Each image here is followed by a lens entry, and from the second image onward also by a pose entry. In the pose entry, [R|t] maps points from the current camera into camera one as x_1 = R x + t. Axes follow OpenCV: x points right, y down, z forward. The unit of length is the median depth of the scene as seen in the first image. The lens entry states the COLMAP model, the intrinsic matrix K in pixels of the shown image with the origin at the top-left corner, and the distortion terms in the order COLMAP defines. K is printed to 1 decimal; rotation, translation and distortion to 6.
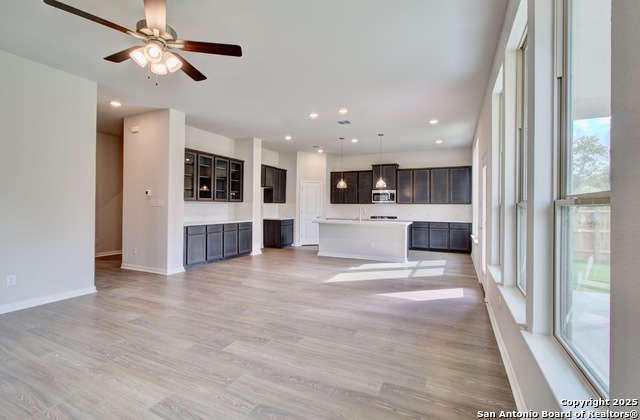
lens RADIAL K [[292.0, 0, 314.0], [0, 292.0, 205.4], [0, 0, 1]] dist [-0.010968, 0.000755]
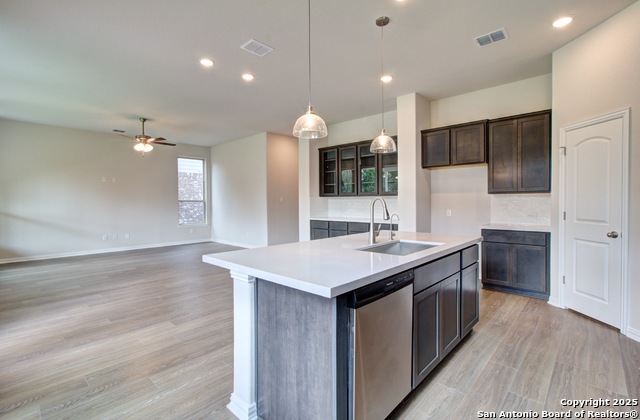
lens RADIAL K [[292.0, 0, 314.0], [0, 292.0, 205.4], [0, 0, 1]] dist [-0.010968, 0.000755]
pose [[-0.297594, 0.006792, -0.954668, 0.437394], [0.006899, 0.999964, 0.004964, 0.007767], [0.954668, -0.005109, -0.297630, 0.922487]]
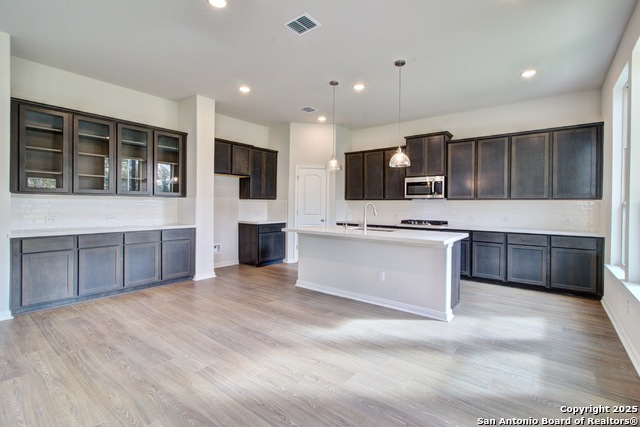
lens RADIAL K [[300.5, 0, 318.1], [0, 300.5, 207.0], [0, 0, 1]] dist [0.003212, 0.000675]
pose [[0.976825, 0.002324, -0.214026, 0.171915], [-0.000132, 0.999947, 0.010255, 0.003783], [0.214039, -0.009989, 0.976774, 0.380321]]
